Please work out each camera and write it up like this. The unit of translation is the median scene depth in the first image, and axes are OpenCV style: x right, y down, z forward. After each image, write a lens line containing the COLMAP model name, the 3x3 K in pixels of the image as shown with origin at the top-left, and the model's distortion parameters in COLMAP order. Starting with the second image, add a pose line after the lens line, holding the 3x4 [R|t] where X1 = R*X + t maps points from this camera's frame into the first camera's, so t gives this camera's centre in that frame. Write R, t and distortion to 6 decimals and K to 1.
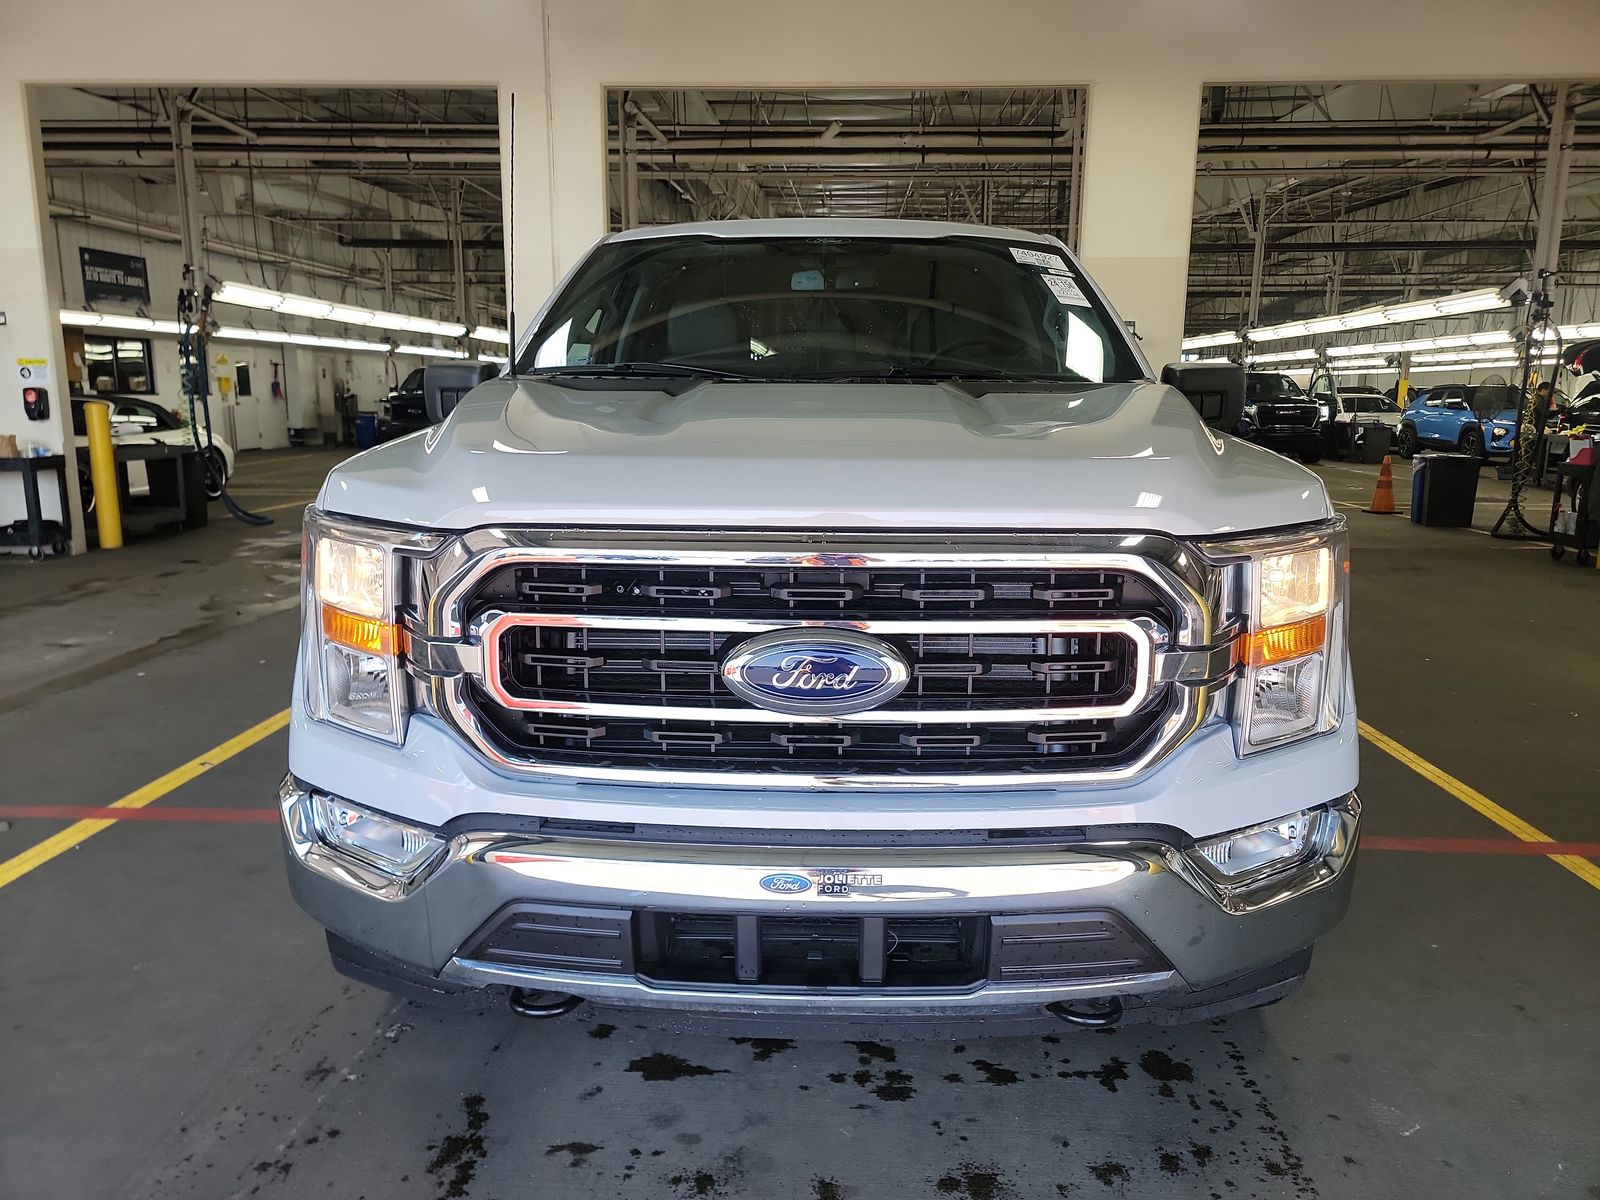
lens RADIAL K [[1110.4, 0, 807.7], [0, 1110.4, 617.8], [0, 0, 1]] dist [0.069505, -0.059138]
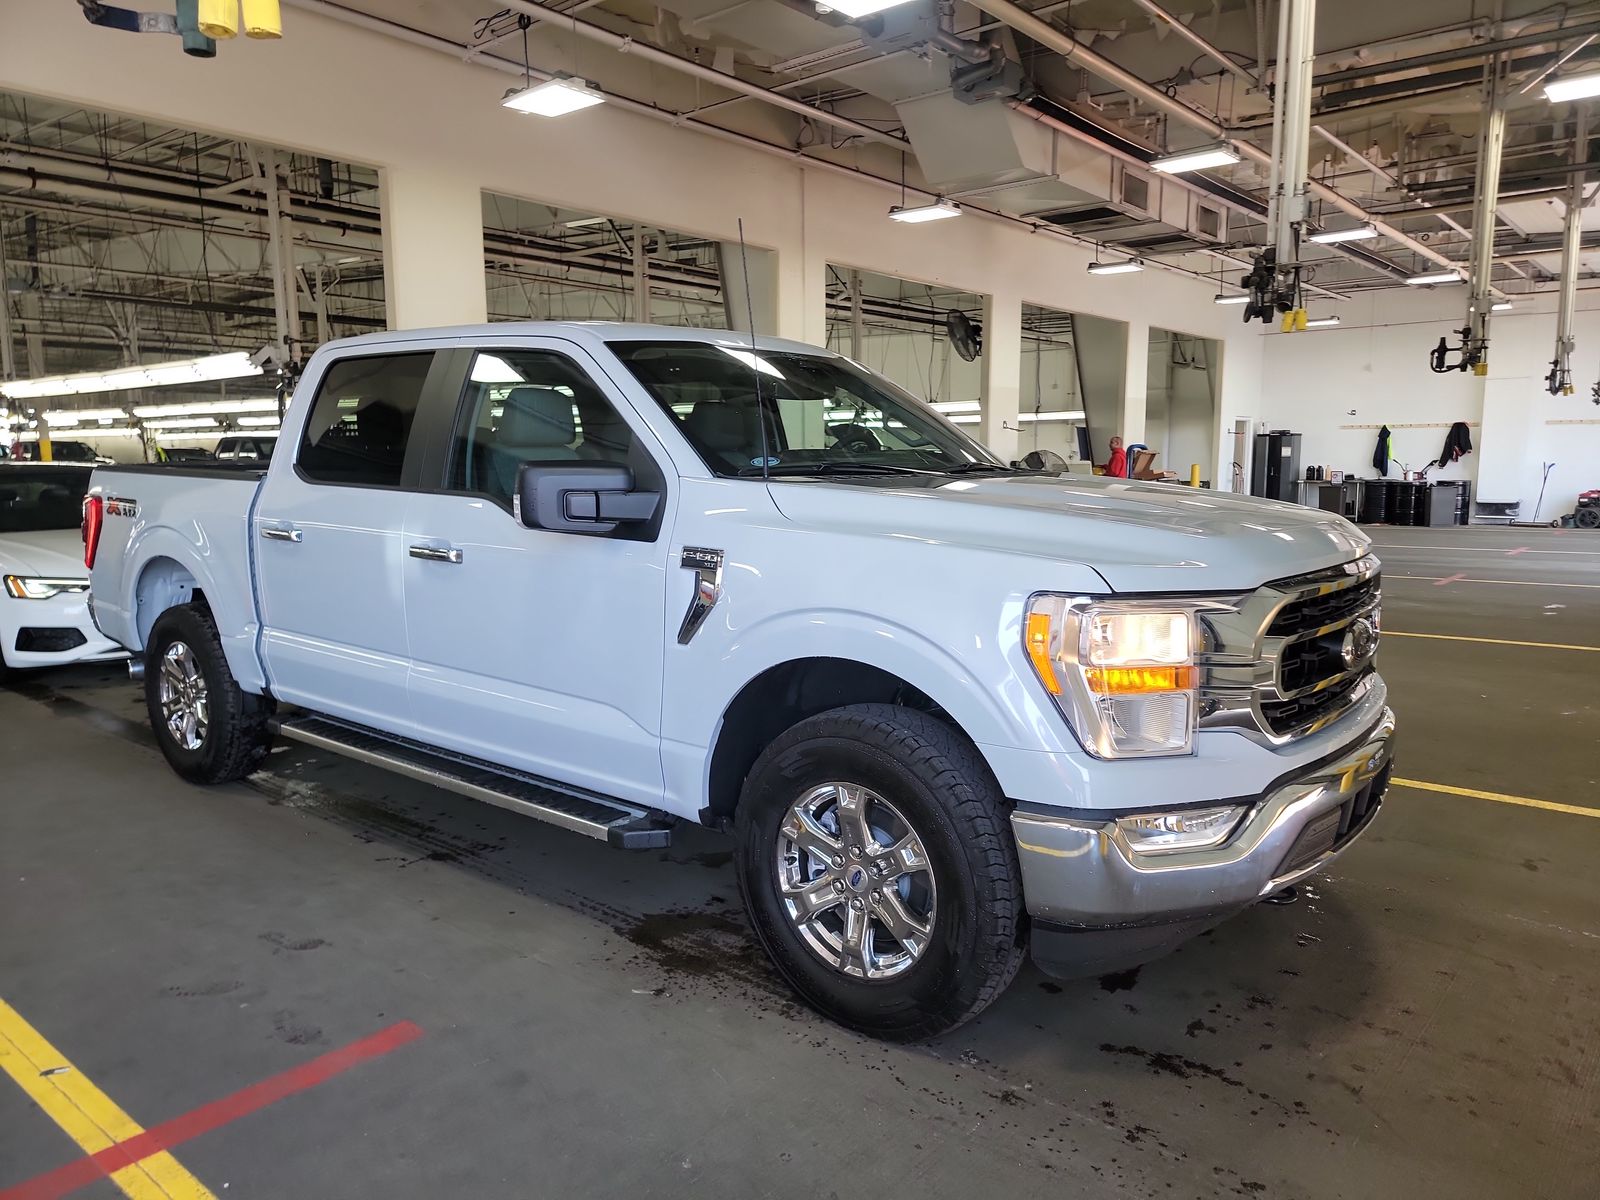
lens RADIAL K [[1110.4, 0, 807.7], [0, 1110.4, 617.8], [0, 0, 1]] dist [0.069505, -0.059138]
pose [[0.606234, -0.125902, 0.785257, -0.839979], [0.159892, 0.986523, 0.034732, -0.098395], [-0.779047, 0.104501, 0.618195, 0.227949]]
